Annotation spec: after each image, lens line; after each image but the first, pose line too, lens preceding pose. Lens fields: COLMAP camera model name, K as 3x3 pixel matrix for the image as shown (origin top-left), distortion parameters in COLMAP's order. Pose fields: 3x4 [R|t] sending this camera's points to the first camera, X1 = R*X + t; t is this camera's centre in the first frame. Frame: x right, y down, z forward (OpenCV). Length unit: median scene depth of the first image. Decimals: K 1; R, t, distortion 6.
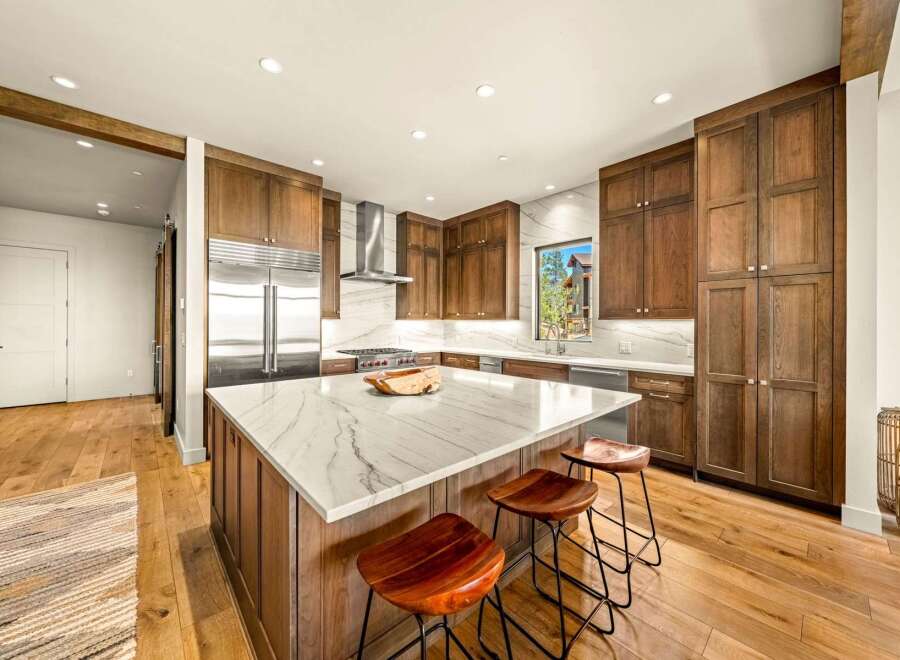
lens RADIAL K [[342.5, 0, 451.2], [0, 342.5, 330.1], [0, 0, 1]] dist [-0.003095, -0.000591]
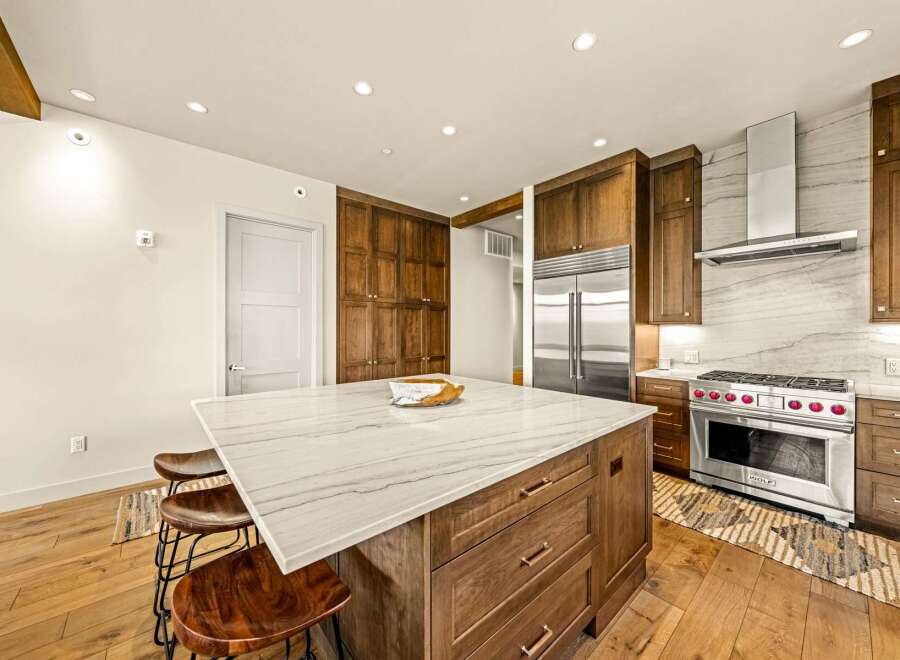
lens RADIAL K [[342.5, 0, 451.2], [0, 342.5, 330.1], [0, 0, 1]] dist [-0.003095, -0.000591]
pose [[-0.021182, 0.001075, -0.999775, 0.382150], [-0.021460, 0.999769, 0.001530, -0.009138], [0.999545, 0.021488, -0.021154, 0.517673]]
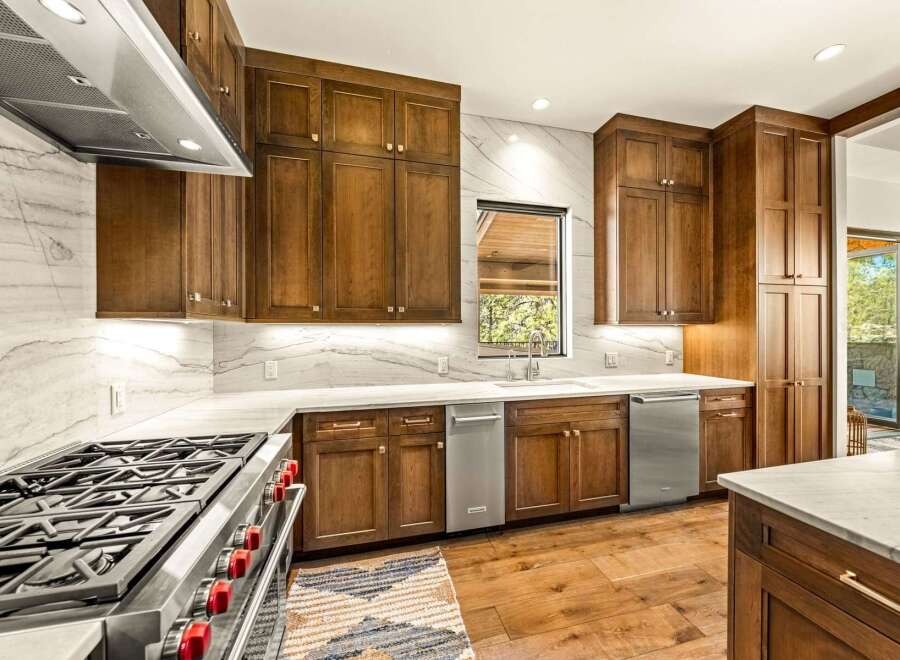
lens RADIAL K [[346.3, 0, 452.4], [0, 346.3, 332.9], [0, 0, 1]] dist [-0.000476, -0.000038]
pose [[0.468476, -0.009934, 0.883420, -0.305941], [0.023091, 0.999733, -0.001003, -0.015899], [-0.883174, 0.020869, 0.468580, 0.802312]]
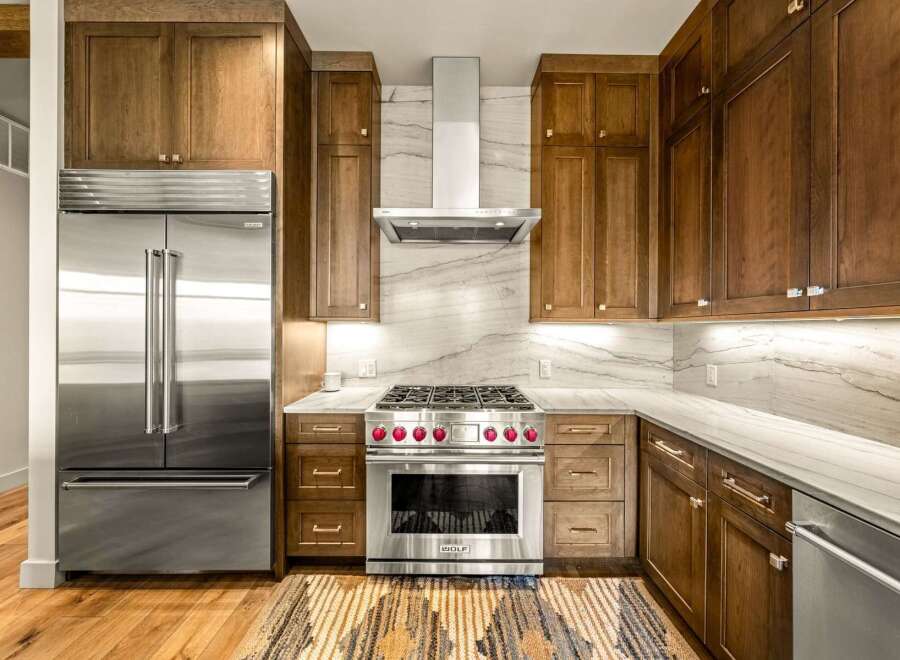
lens RADIAL K [[342.5, 0, 451.2], [0, 342.5, 330.1], [0, 0, 1]] dist [-0.003095, -0.000591]
pose [[0.742538, 0.000917, -0.669804, 0.070573], [-0.017255, 0.999693, -0.017760, -0.012461], [0.669582, 0.024745, 0.742326, 0.722713]]
